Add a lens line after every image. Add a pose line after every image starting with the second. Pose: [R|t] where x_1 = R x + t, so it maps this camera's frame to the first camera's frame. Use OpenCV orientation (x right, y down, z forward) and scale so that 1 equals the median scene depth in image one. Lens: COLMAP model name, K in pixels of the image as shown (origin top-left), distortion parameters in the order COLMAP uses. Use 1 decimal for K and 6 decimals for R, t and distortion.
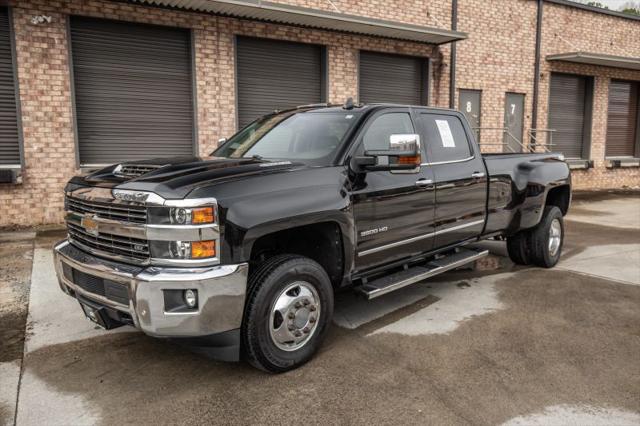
lens RADIAL K [[501.0, 0, 322.1], [0, 501.0, 212.0], [0, 0, 1]] dist [0.019767, 0.003536]
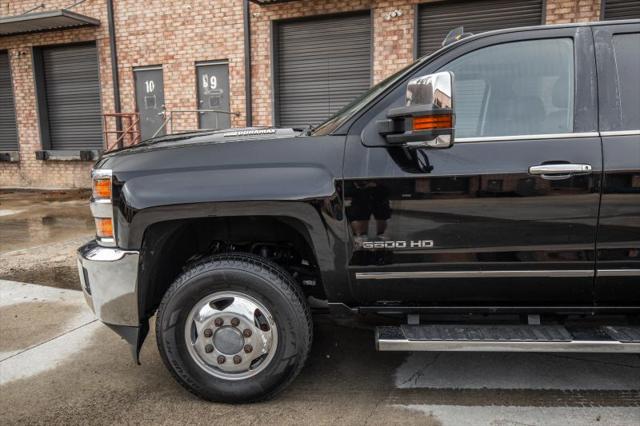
lens RADIAL K [[468.7, 0, 322.4], [0, 468.7, 212.3], [0, 0, 1]] dist [0.010705, 0.007197]
pose [[0.635084, 0.112070, -0.764270, 0.158656], [-0.083649, 0.993579, 0.076185, -0.011559], [0.767901, 0.015546, 0.640380, 0.192885]]
